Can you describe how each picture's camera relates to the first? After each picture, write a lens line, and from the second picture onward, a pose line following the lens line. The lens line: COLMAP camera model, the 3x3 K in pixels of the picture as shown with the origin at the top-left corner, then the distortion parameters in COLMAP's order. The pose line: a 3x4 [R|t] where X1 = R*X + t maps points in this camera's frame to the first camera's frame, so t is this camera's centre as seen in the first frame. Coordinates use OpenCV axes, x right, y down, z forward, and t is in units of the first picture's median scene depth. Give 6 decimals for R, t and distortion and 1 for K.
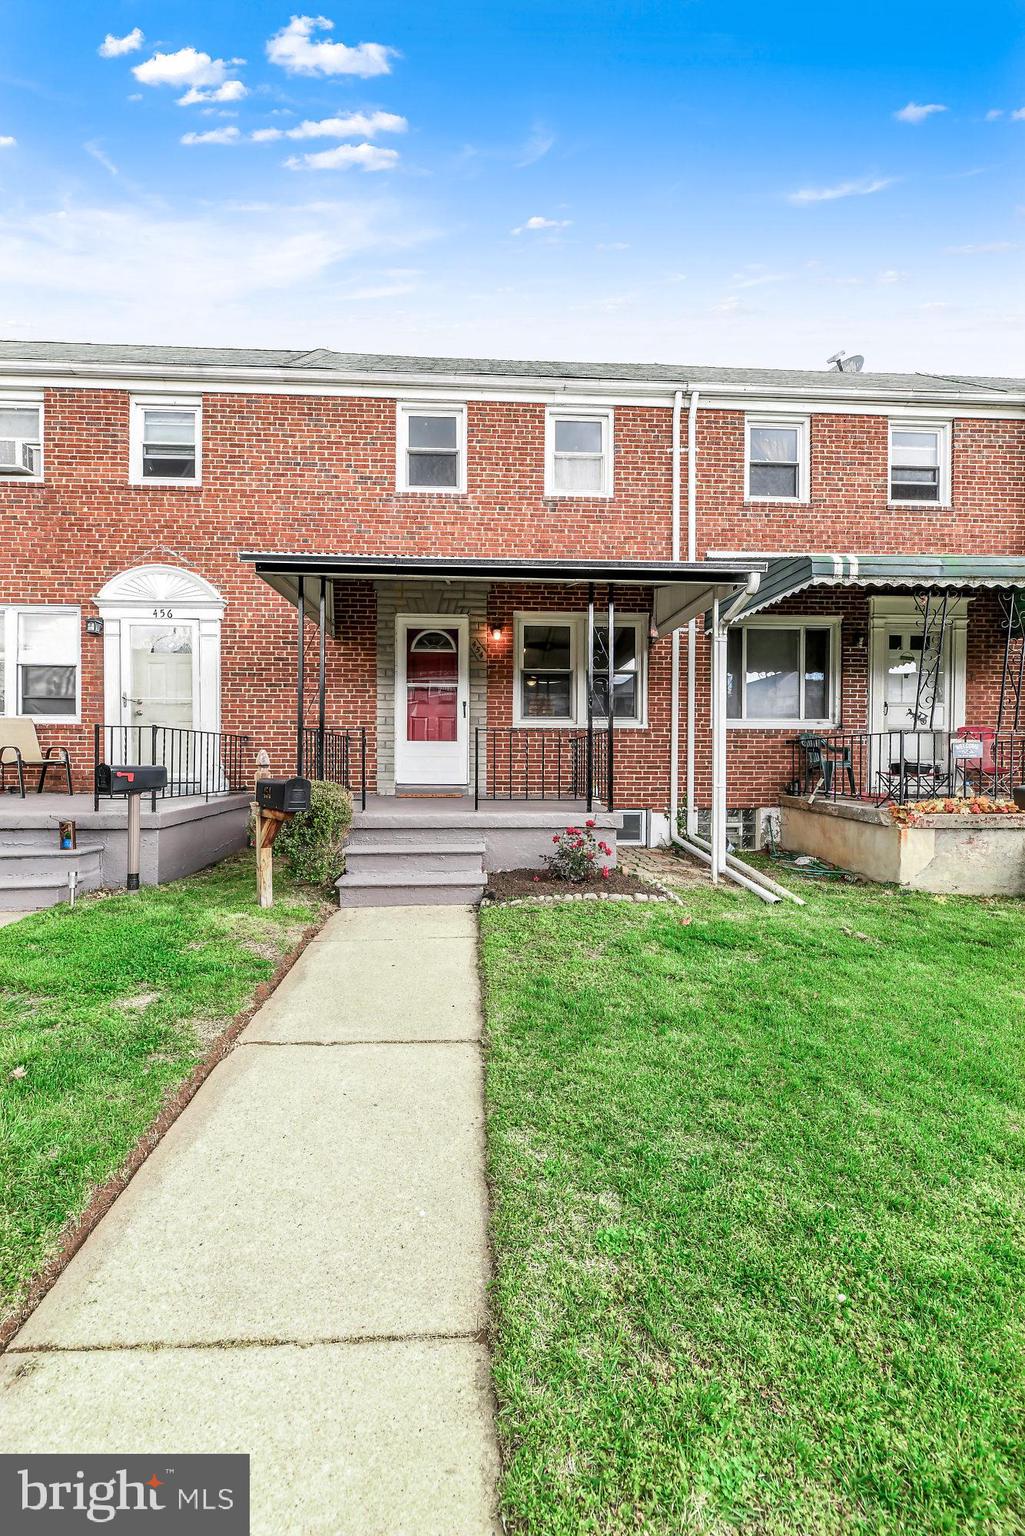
lens RADIAL K [[646.0, 0, 523.7], [0, 646.0, 762.5], [0, 0, 1]] dist [0.000640, -0.003027]
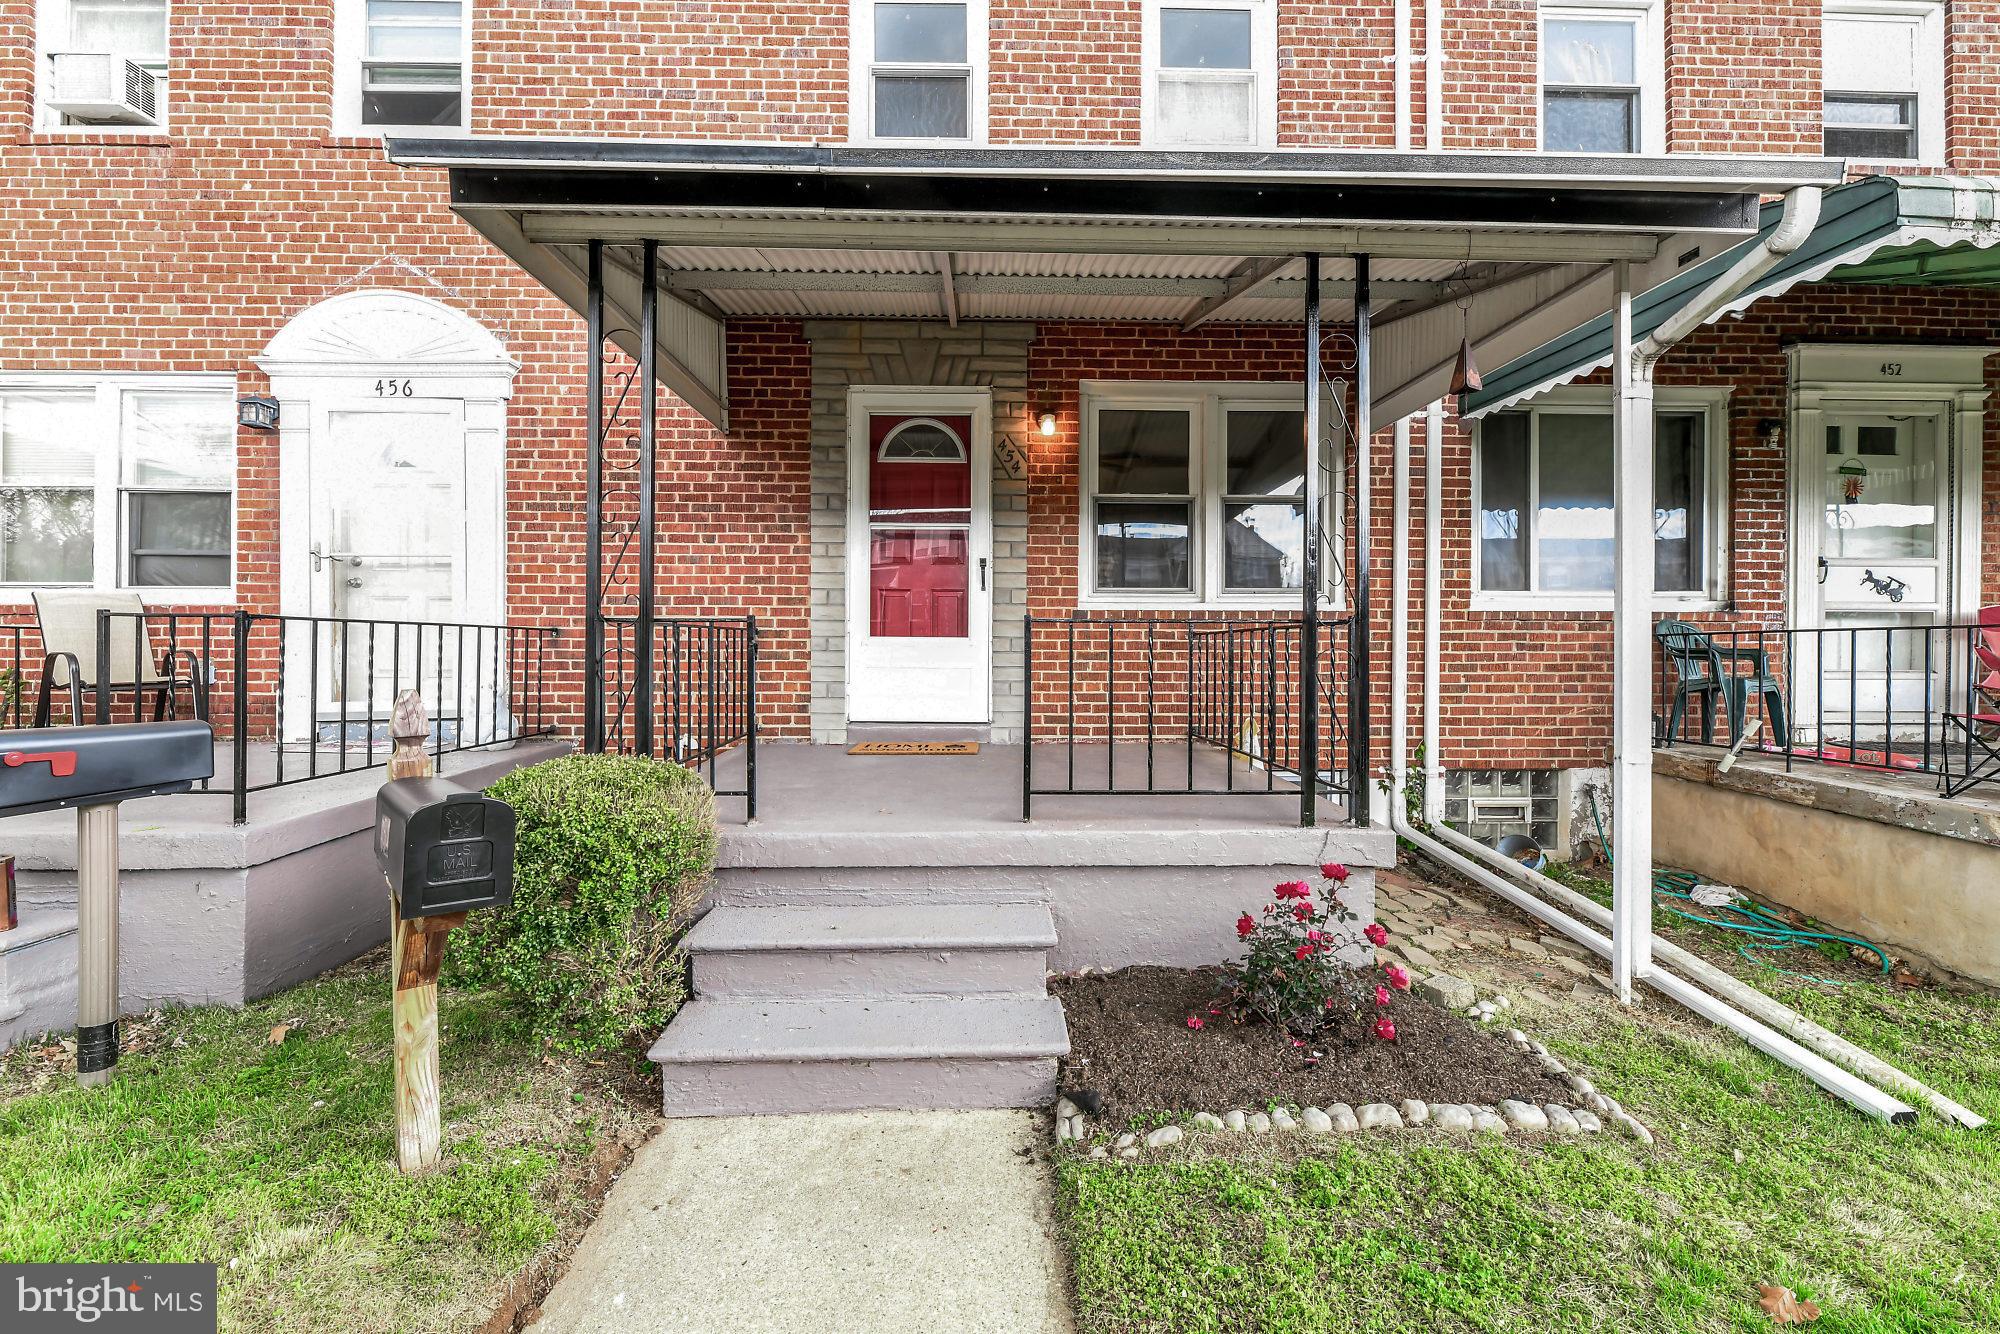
lens RADIAL K [[841.1, 0, 1001.8], [0, 841.1, 649.2], [0, 0, 1]] dist [0.000640, -0.003027]
pose [[0.999714, -0.000735, -0.023908, -0.064555], [0.000629, 0.999990, -0.004443, -0.021226], [0.023911, 0.004427, 0.999704, 0.358722]]
